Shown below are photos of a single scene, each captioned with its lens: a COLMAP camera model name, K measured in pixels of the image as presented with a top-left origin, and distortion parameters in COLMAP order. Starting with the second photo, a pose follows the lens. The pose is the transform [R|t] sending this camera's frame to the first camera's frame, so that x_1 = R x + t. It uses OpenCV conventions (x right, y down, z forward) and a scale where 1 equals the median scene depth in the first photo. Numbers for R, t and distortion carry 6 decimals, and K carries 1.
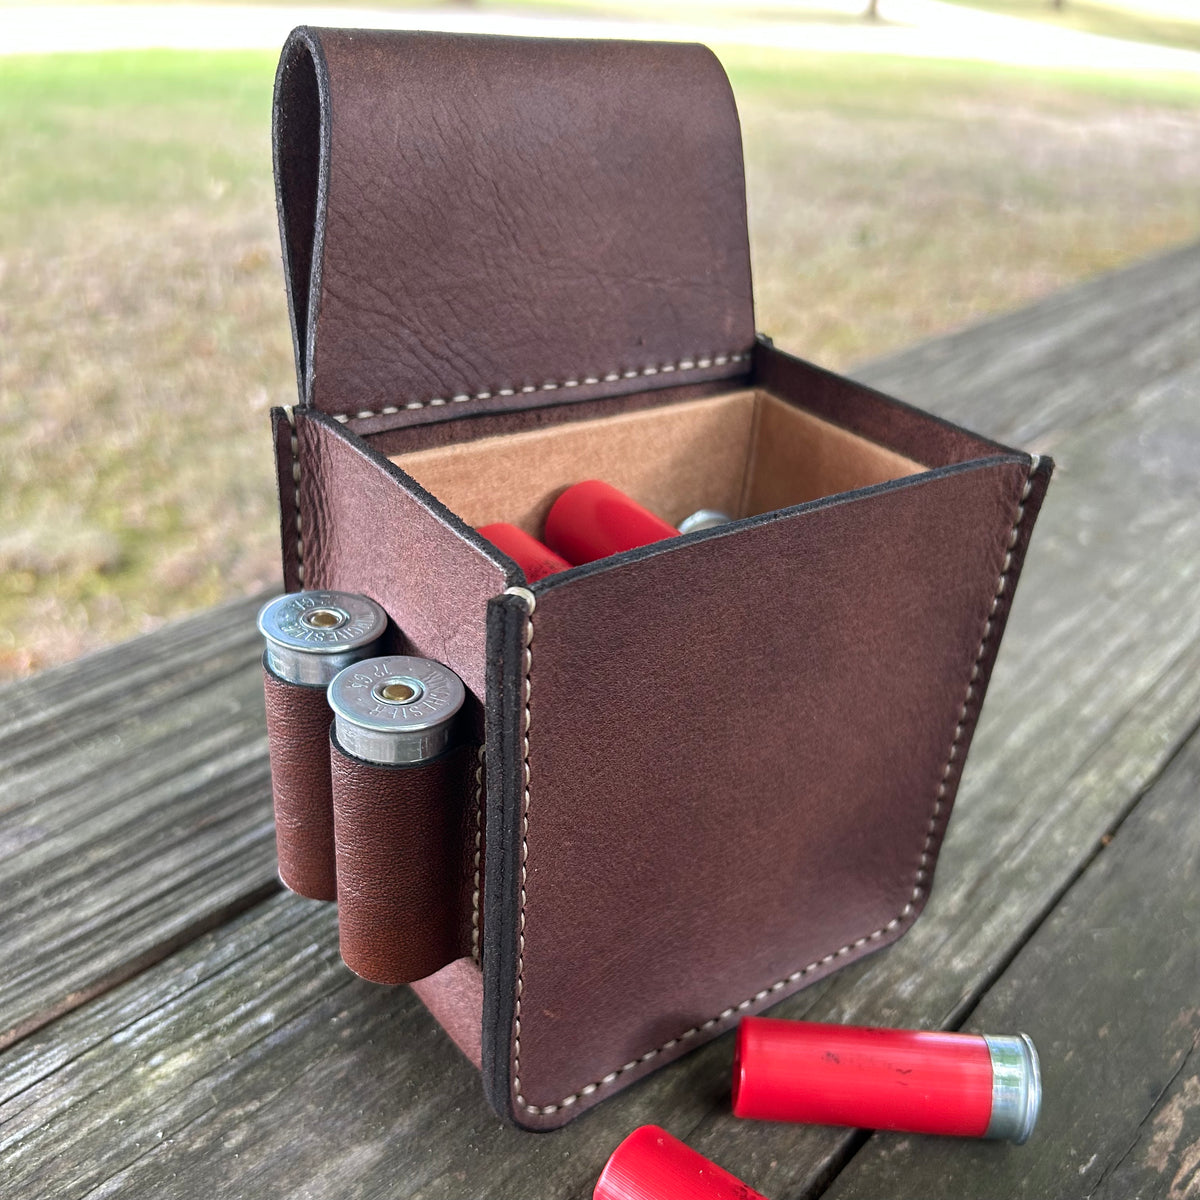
lens RADIAL K [[1269.0, 0, 600.4], [0, 1269.0, 734.4], [0, 0, 1]] dist [0.002674, 0.003972]
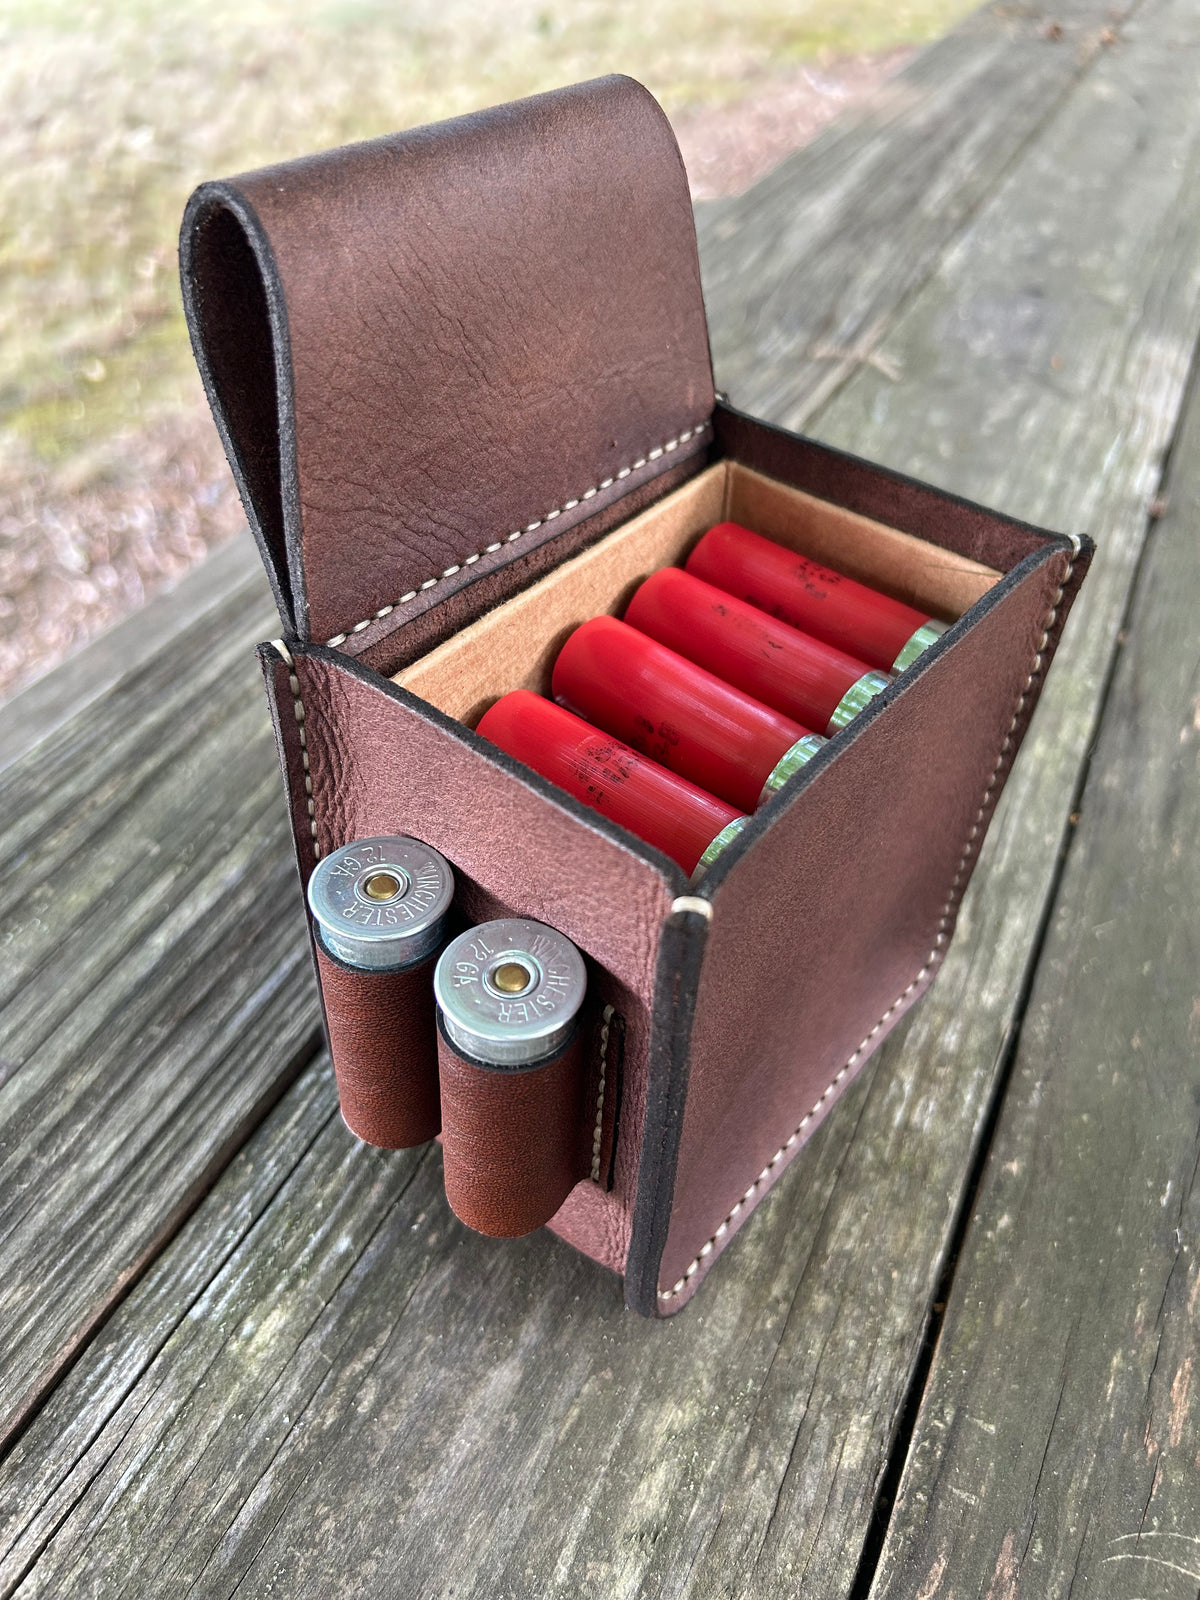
lens RADIAL K [[1261.1, 0, 600.0], [0, 1261.1, 800.0], [0, 0, 1]] dist [0.039702, -0.066305]
pose [[0.967581, -0.195712, 0.159640, -0.168843], [0.163505, 0.967145, 0.194672, -0.248868], [-0.192494, -0.162259, 0.967790, 0.115624]]
